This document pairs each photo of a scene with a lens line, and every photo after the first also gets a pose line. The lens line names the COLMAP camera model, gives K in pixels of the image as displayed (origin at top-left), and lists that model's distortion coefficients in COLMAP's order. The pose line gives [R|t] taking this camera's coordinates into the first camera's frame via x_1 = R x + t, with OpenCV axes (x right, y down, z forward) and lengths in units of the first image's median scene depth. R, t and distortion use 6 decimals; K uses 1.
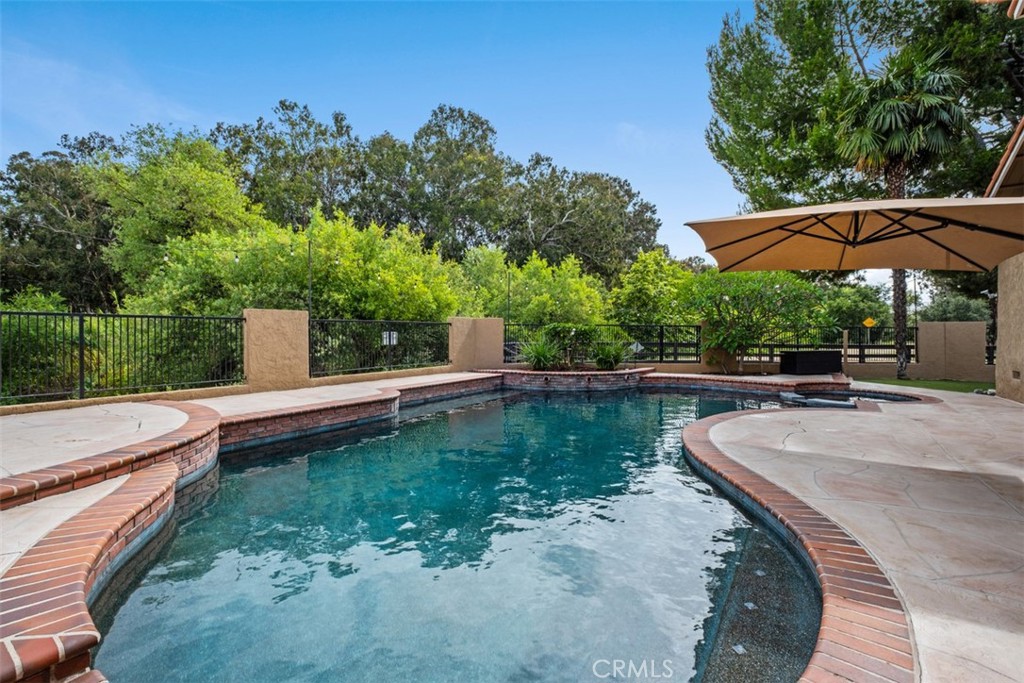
lens RADIAL K [[465.6, 0, 512.2], [0, 465.6, 336.3], [0, 0, 1]] dist [-0.009055, -0.001895]
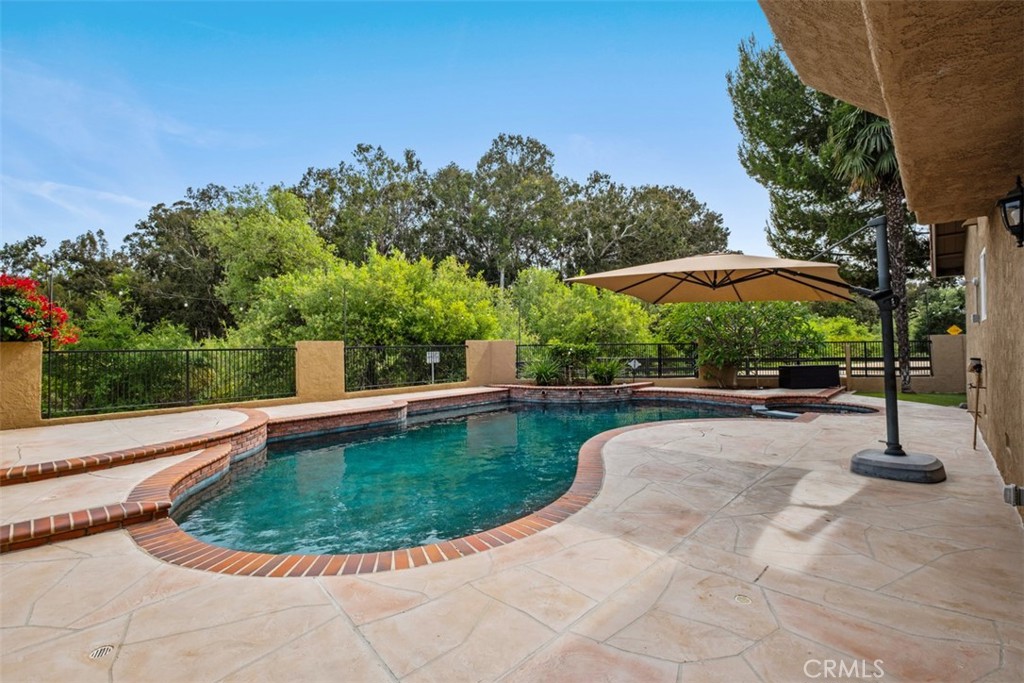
lens RADIAL K [[465.6, 0, 513.5], [0, 465.6, 341.9], [0, 0, 1]] dist [-0.009055, -0.001895]
pose [[0.985938, -0.018292, -0.166105, 0.115896], [0.015636, 0.999728, -0.017282, -0.009987], [0.166376, 0.014442, 0.985957, -0.099118]]
